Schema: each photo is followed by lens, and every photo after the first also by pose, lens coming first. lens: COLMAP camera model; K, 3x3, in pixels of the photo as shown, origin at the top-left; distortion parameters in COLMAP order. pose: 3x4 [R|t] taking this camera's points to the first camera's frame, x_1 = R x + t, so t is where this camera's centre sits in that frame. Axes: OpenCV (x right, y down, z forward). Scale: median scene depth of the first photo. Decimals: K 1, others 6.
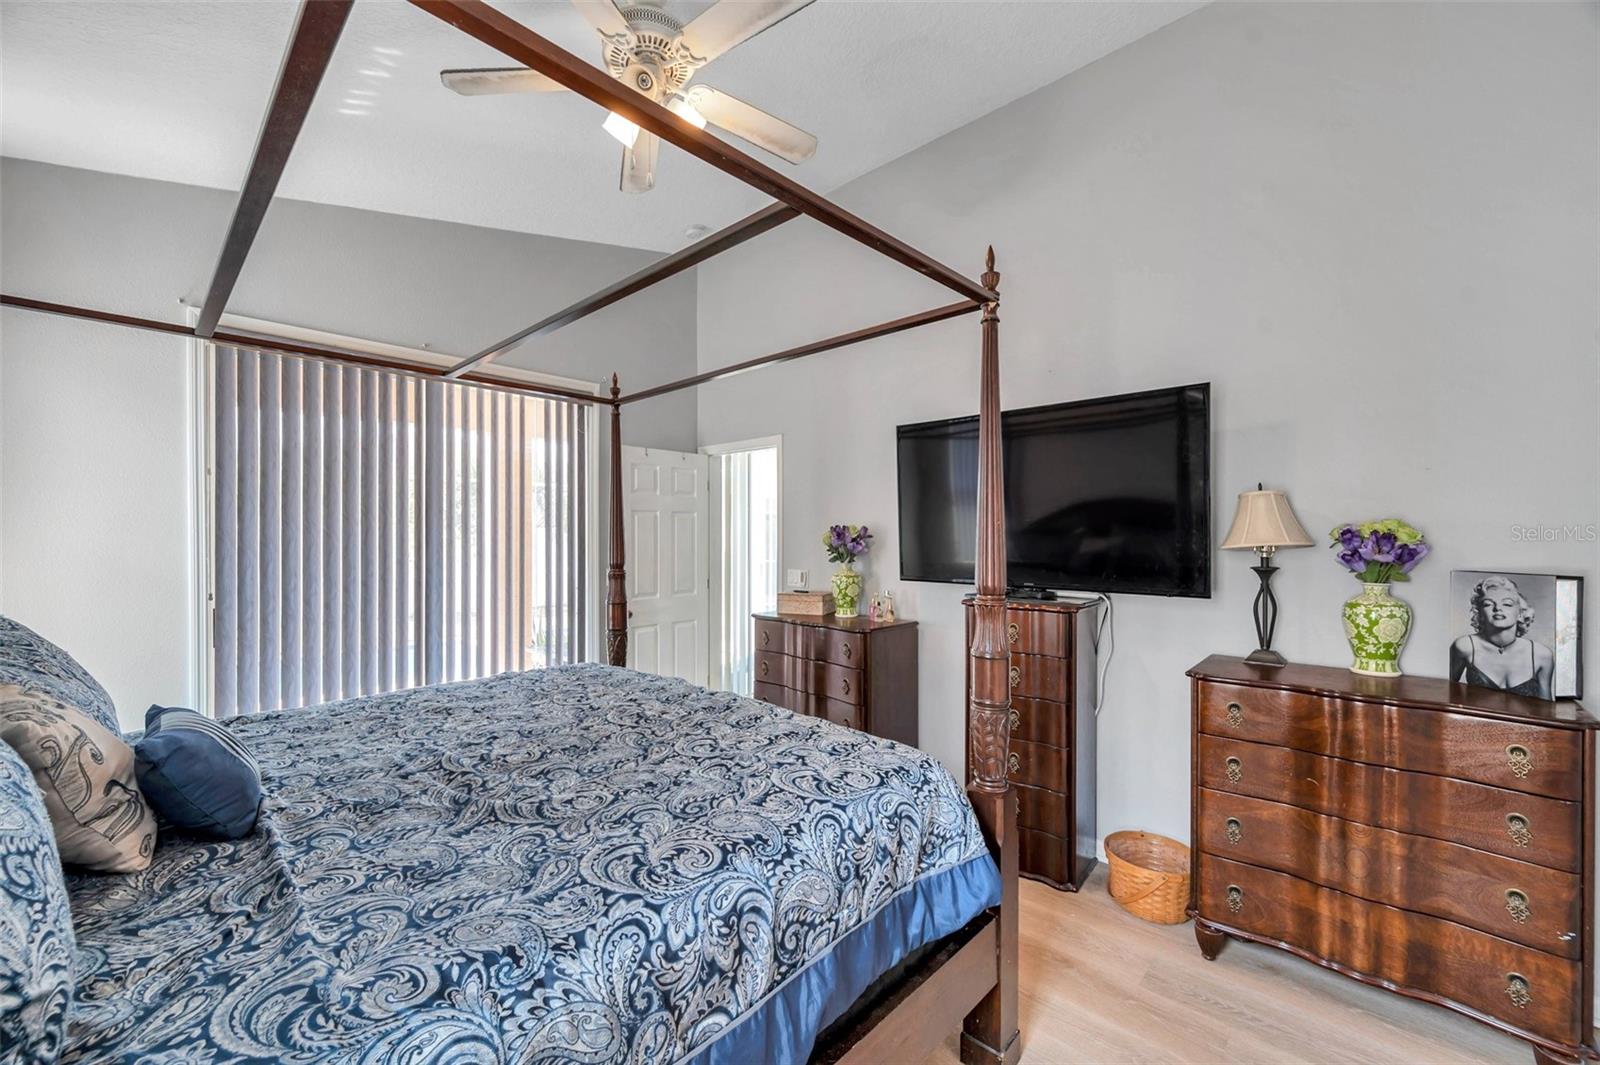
lens RADIAL K [[620.5, 0, 821.7], [0, 620.5, 539.3], [0, 0, 1]] dist [-0.029617, 0.000067]
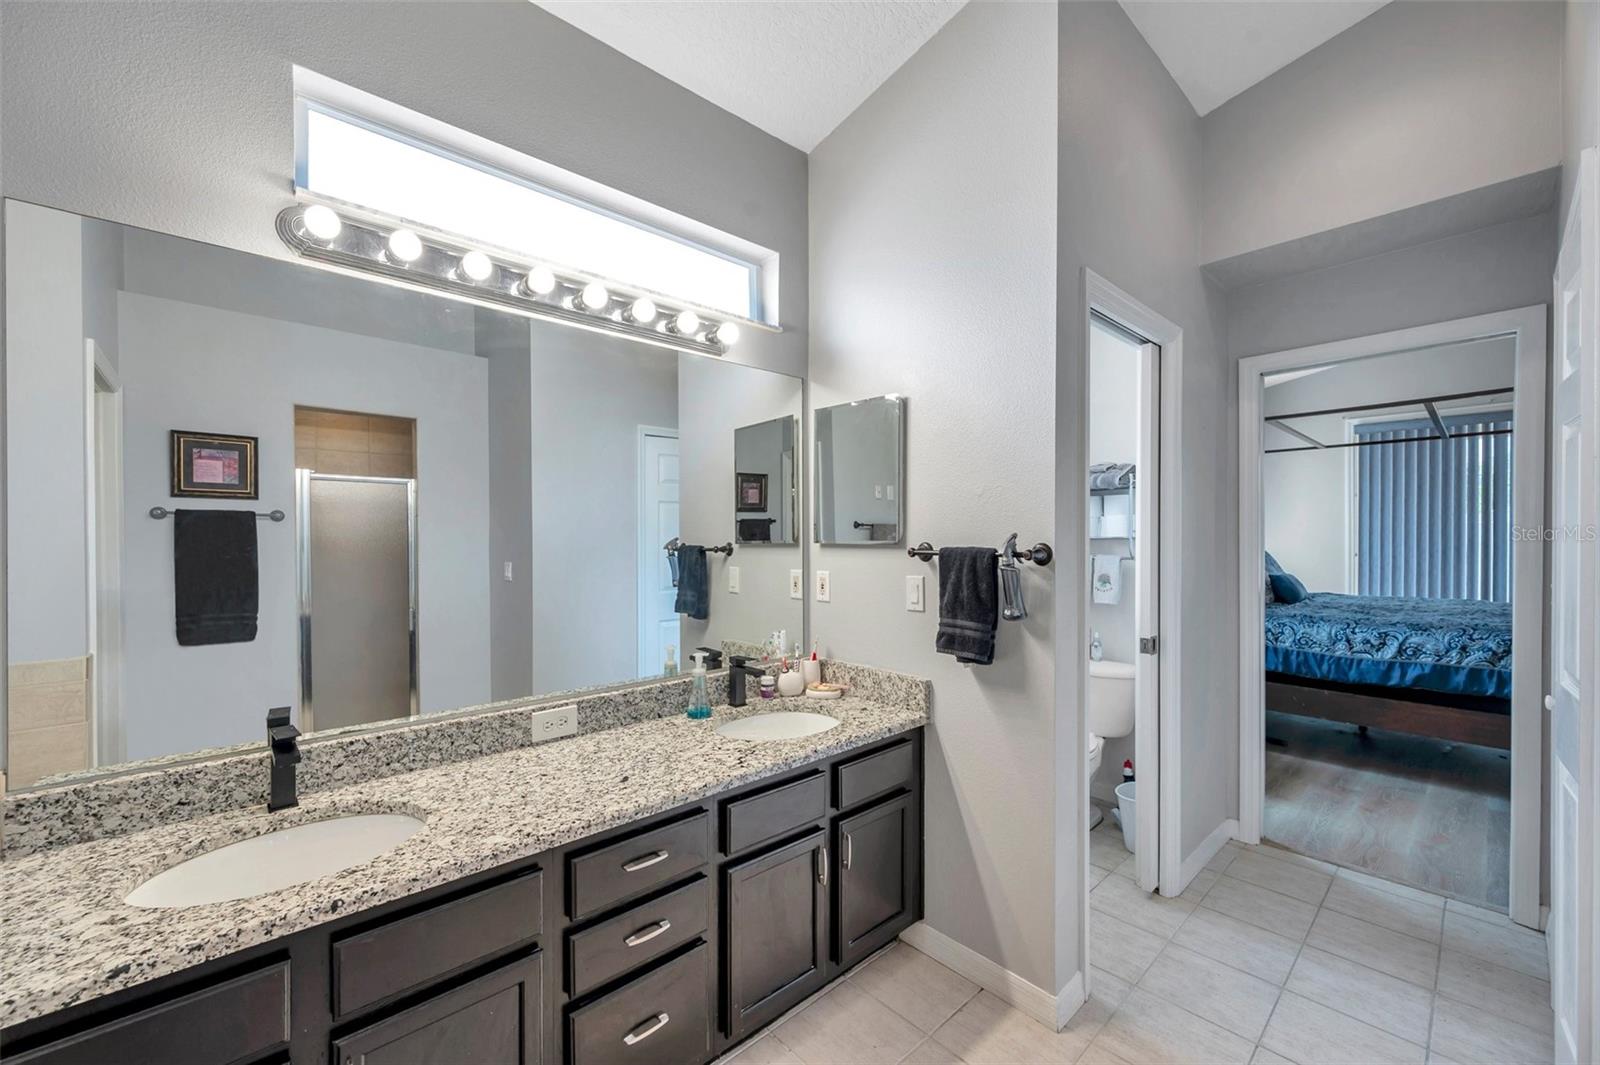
lens RADIAL K [[628.6, 0, 806.0], [0, 628.6, 538.4], [0, 0, 1]] dist [0.000585, 0.000055]
pose [[-0.111094, -0.001765, -0.993808, 2.375761], [-0.002065, 0.999997, -0.001545, 0.077267], [0.993808, 0.001881, -0.111097, -1.138486]]
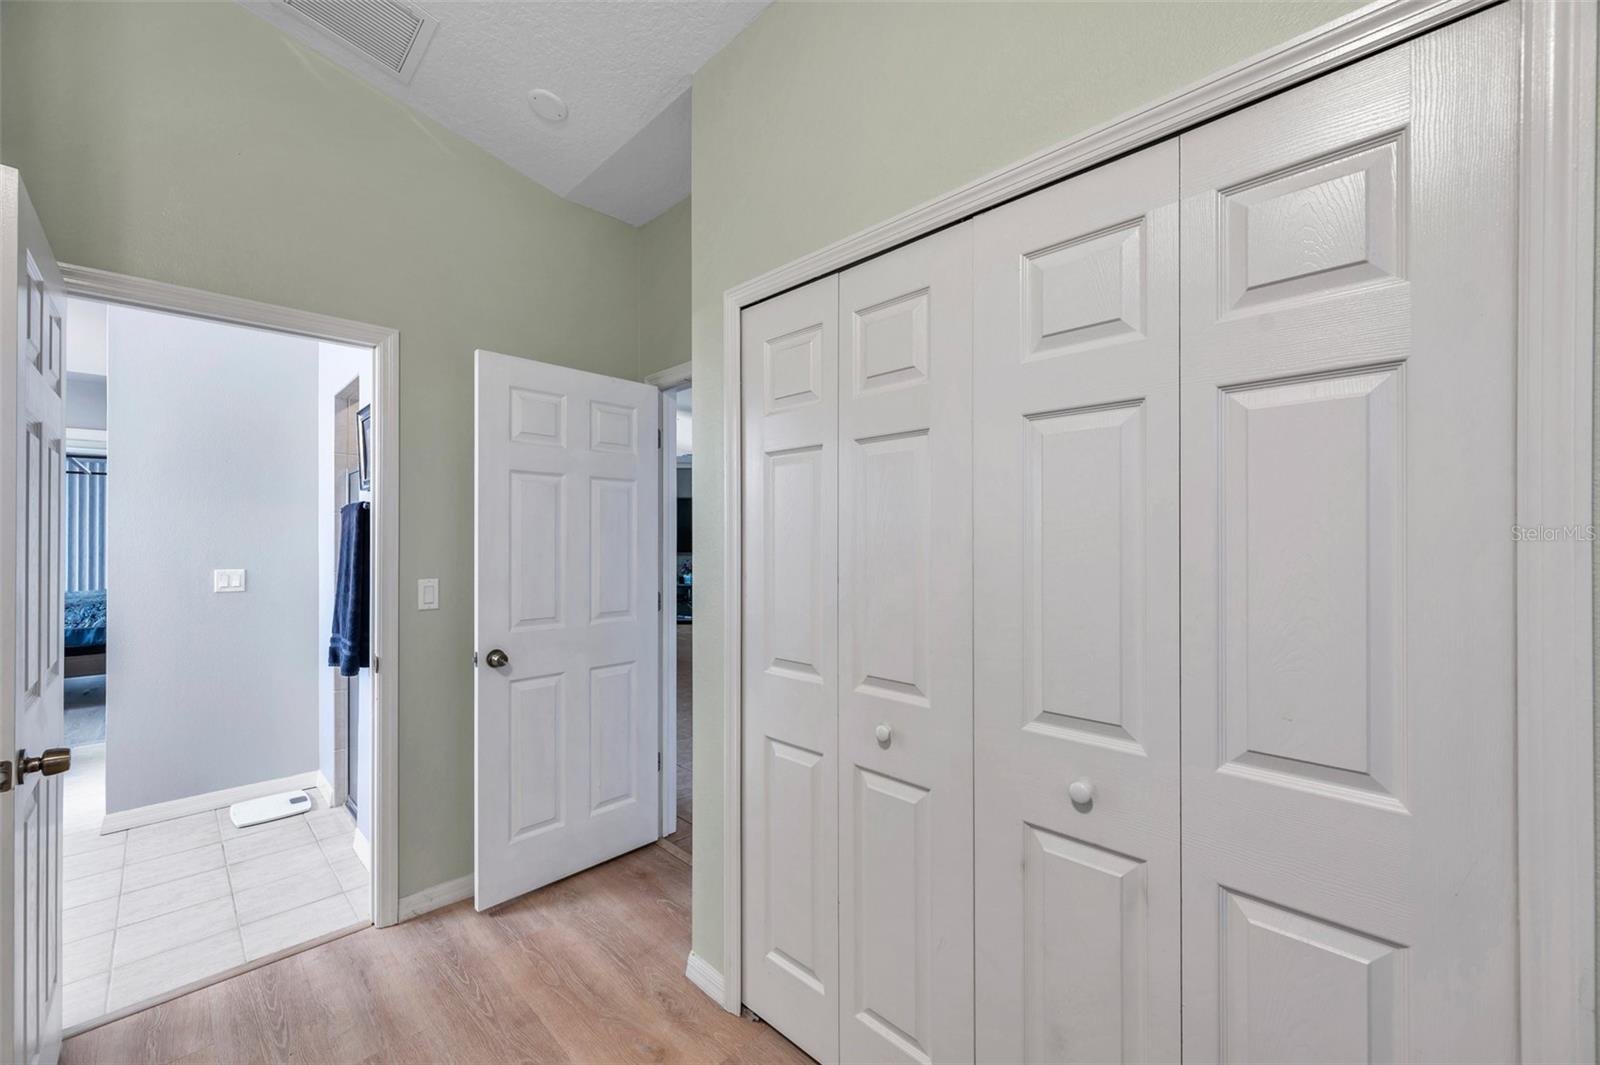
lens RADIAL K [[634.7, 0, 803.6], [0, 634.7, 538.3], [0, 0, 1]] dist [0.000532, 0.000130]
pose [[0.997827, -0.005688, -0.065637, 4.014268], [0.005115, 0.999947, -0.008890, 0.073314], [0.065684, 0.008535, 0.997804, -2.297179]]
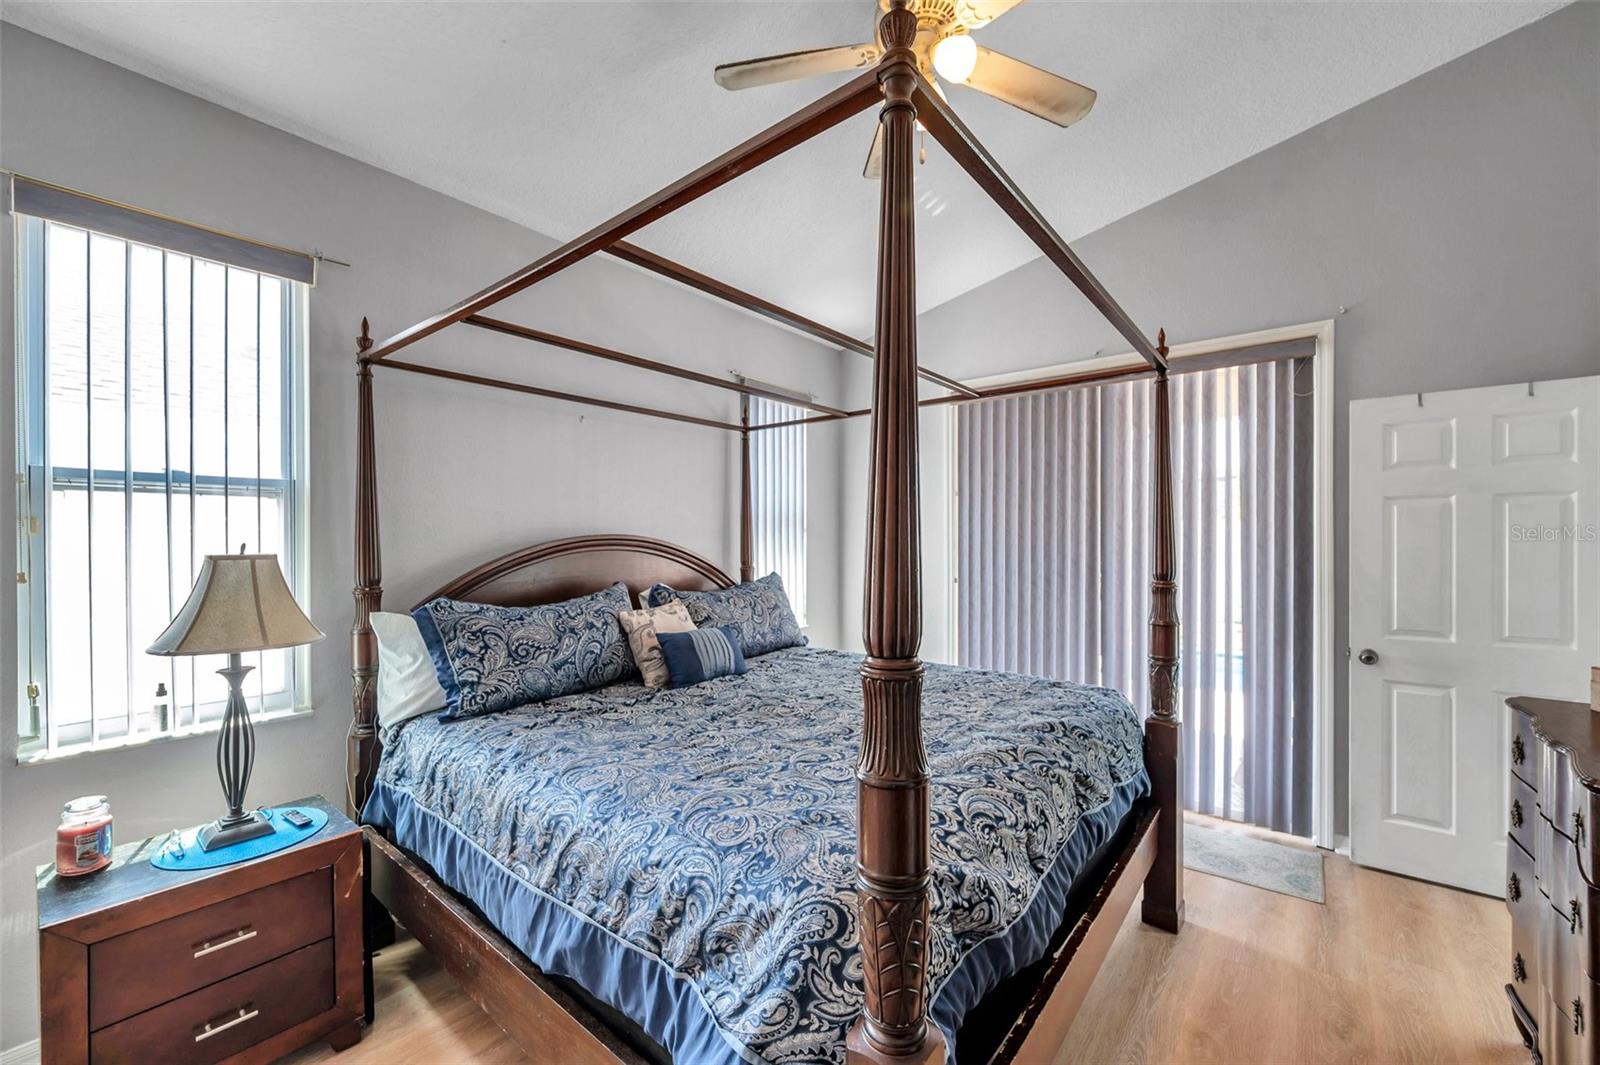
lens RADIAL K [[628.6, 0, 806.0], [0, 628.6, 538.4], [0, 0, 1]] dist [0.000585, 0.000055]
pose [[0.032079, -0.003899, -0.999478, 0.846745], [-0.002464, 0.999989, -0.003980, -0.002787], [0.999482, 0.002591, 0.032069, 1.012604]]
